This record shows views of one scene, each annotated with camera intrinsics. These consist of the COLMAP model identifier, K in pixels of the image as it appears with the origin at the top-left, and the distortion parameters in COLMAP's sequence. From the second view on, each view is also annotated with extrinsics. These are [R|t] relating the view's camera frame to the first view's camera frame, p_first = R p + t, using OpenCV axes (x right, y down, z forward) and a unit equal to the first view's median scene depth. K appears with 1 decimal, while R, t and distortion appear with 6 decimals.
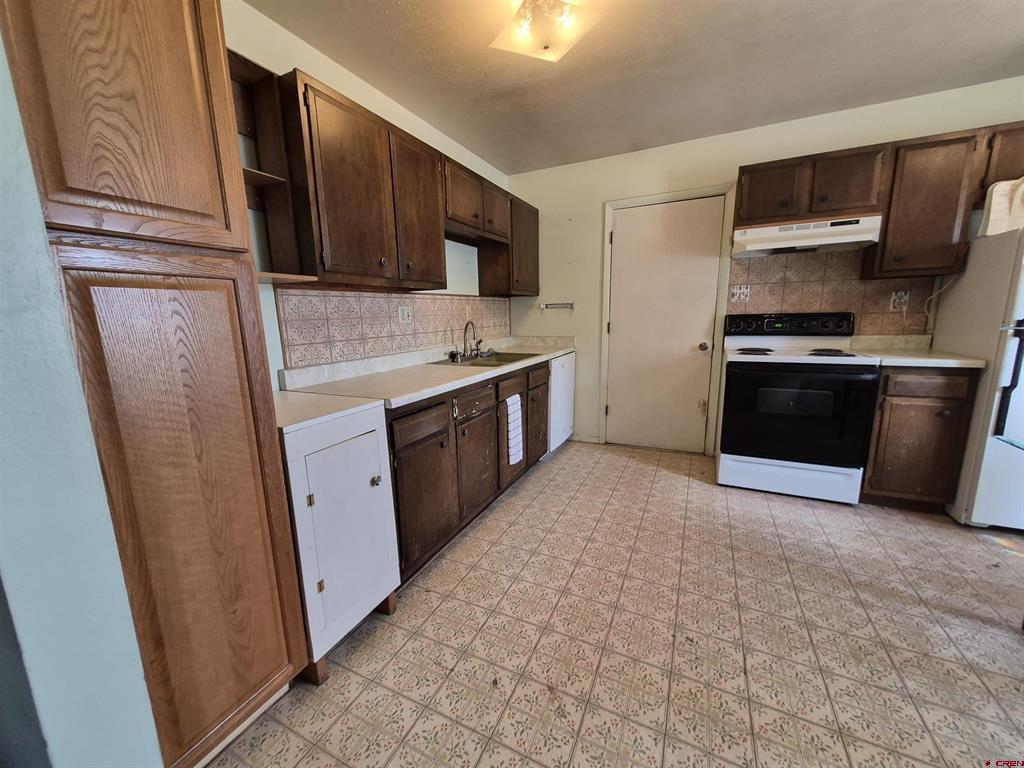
lens RADIAL K [[401.7, 0, 502.5], [0, 401.7, 388.1], [0, 0, 1]] dist [0.010150, -0.002102]
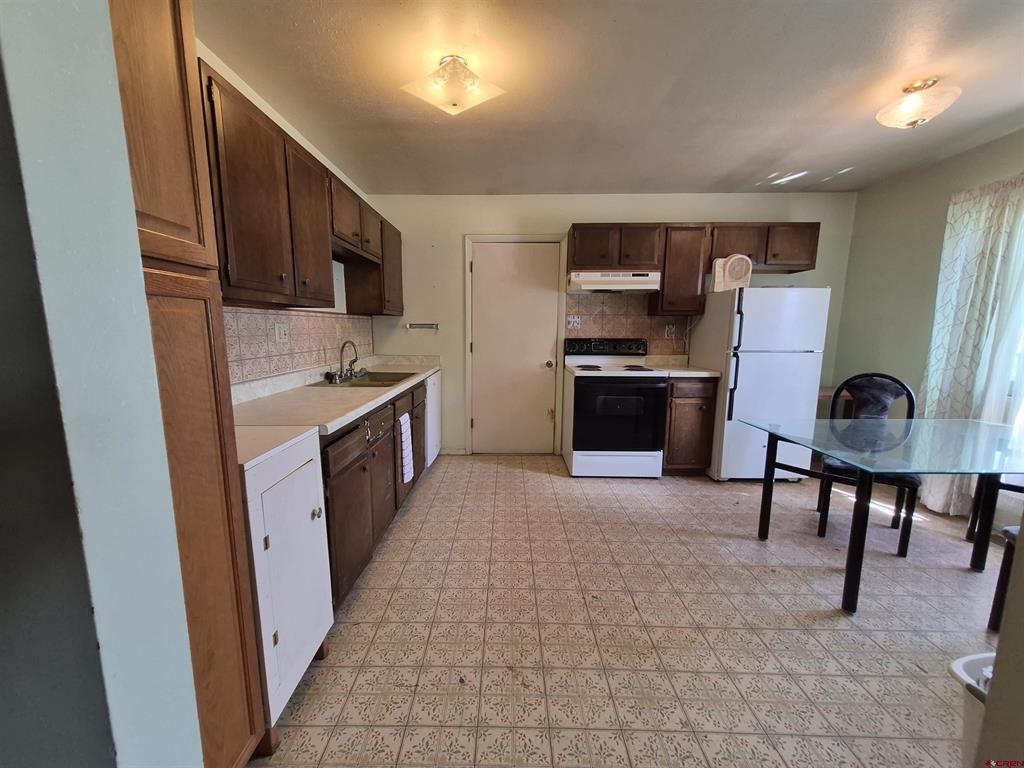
lens RADIAL K [[401.7, 0, 502.5], [0, 401.7, 388.1], [0, 0, 1]] dist [0.010150, -0.002102]
pose [[0.902942, -0.035773, 0.428271, -0.200238], [0.052867, 0.998207, -0.028083, -0.007008], [-0.426498, 0.047998, 0.903214, -0.030115]]
